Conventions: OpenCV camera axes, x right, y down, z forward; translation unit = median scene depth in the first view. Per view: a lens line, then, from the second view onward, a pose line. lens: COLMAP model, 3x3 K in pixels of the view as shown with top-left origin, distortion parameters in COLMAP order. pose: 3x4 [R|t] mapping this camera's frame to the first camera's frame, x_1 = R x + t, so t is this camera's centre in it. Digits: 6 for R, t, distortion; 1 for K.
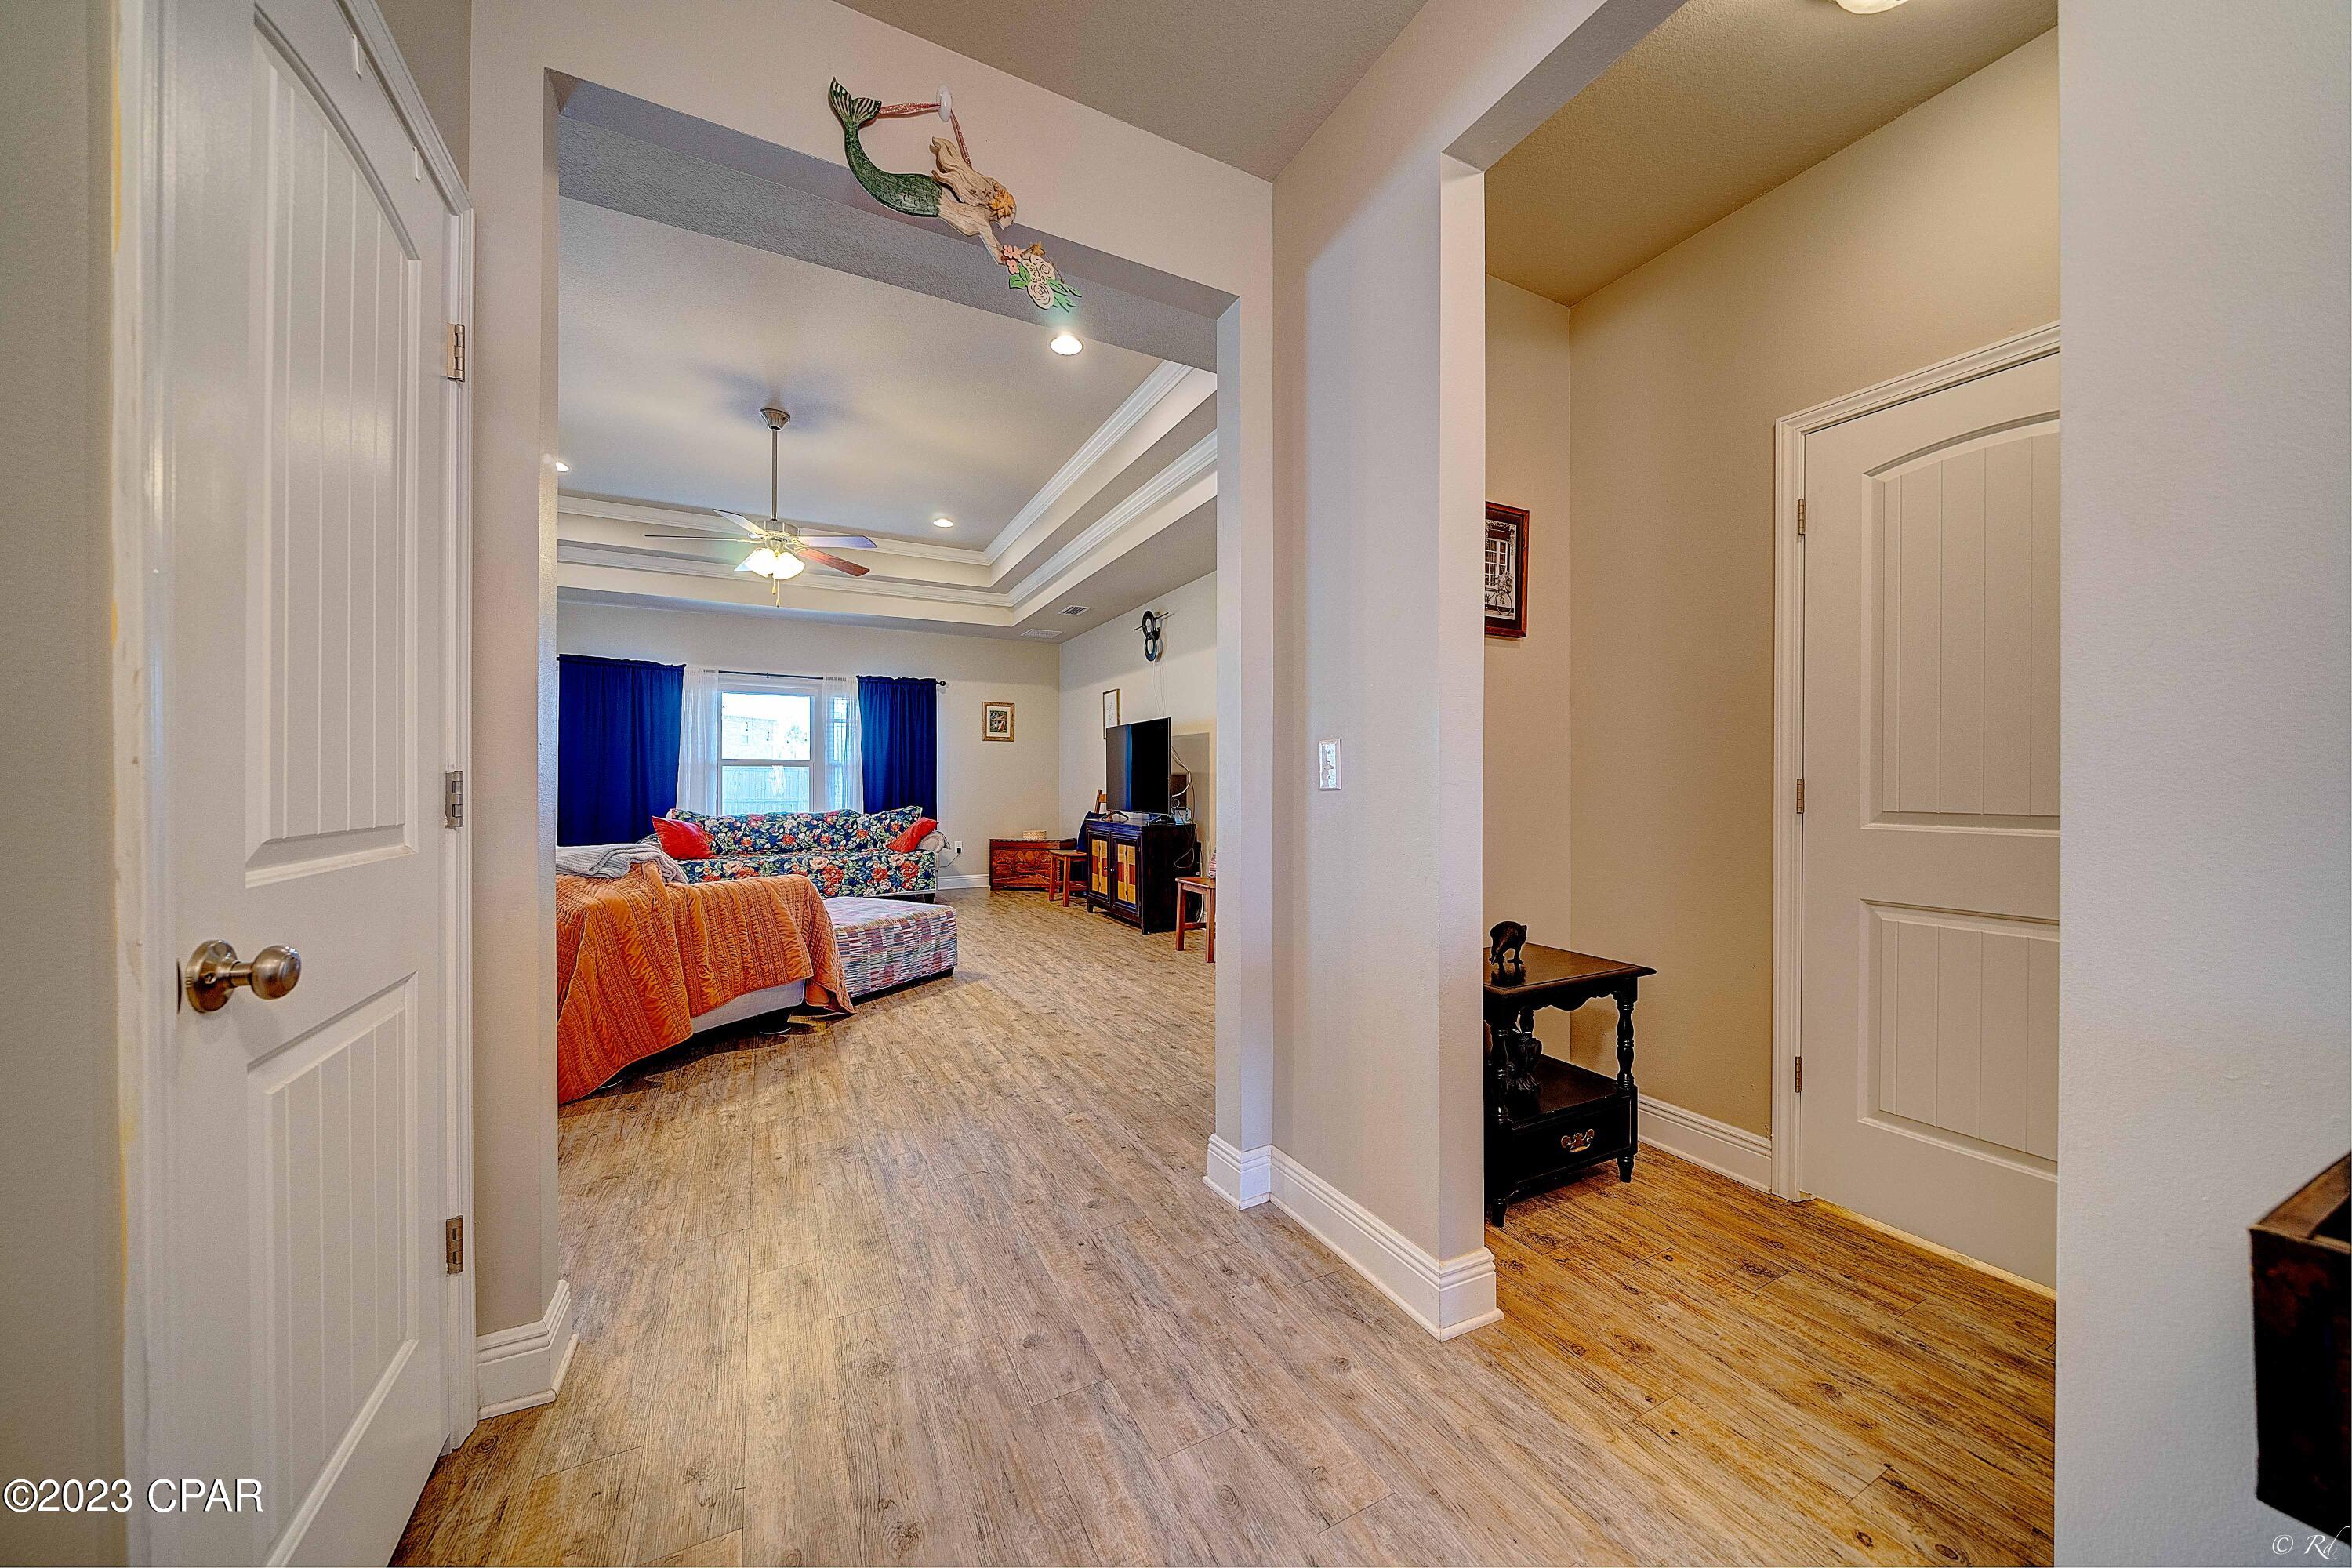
lens RADIAL K [[799.6, 0, 1177.3], [0, 799.6, 786.1], [0, 0, 1]] dist [-0.004476, -0.000111]
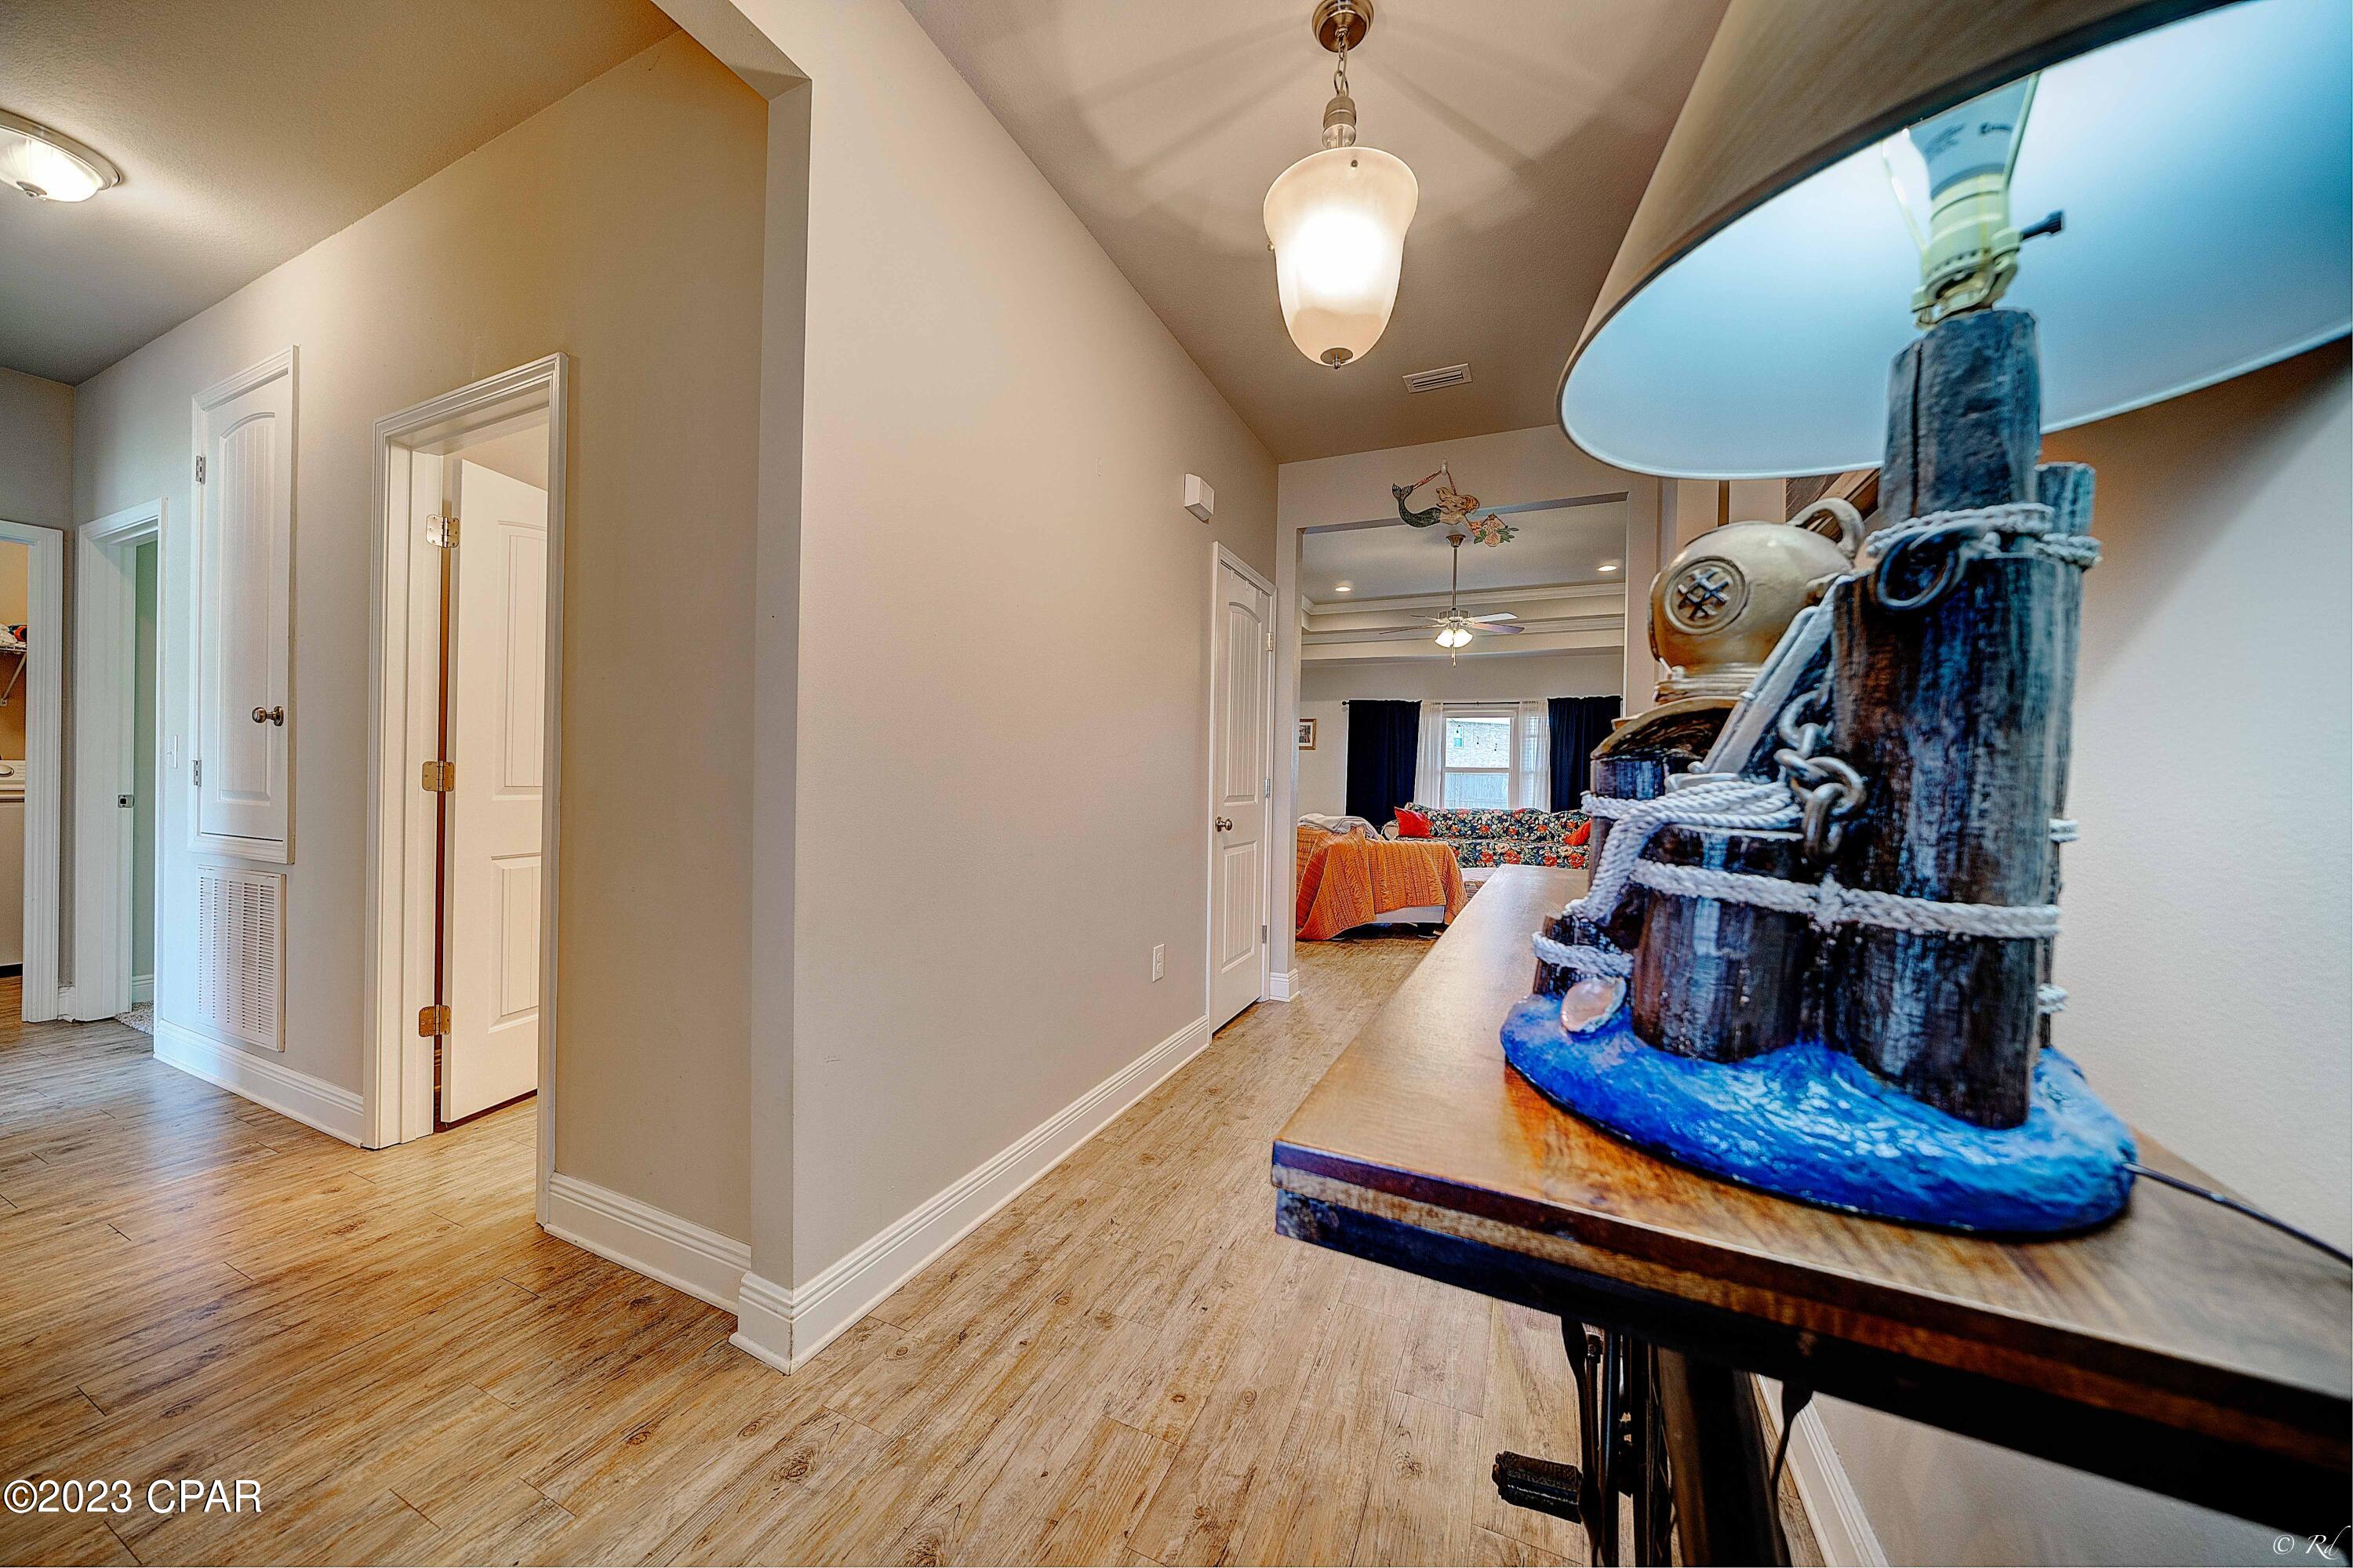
lens RADIAL K [[800.0, 0, 1177.8], [0, 800.0, 786.1], [0, 0, 1]] dist [-0.004476, -0.000111]
pose [[0.617396, 0.015260, -0.786504, 0.344325], [-0.019641, 0.999799, 0.003980, 0.001103], [0.786407, 0.012991, 0.617572, -0.311148]]
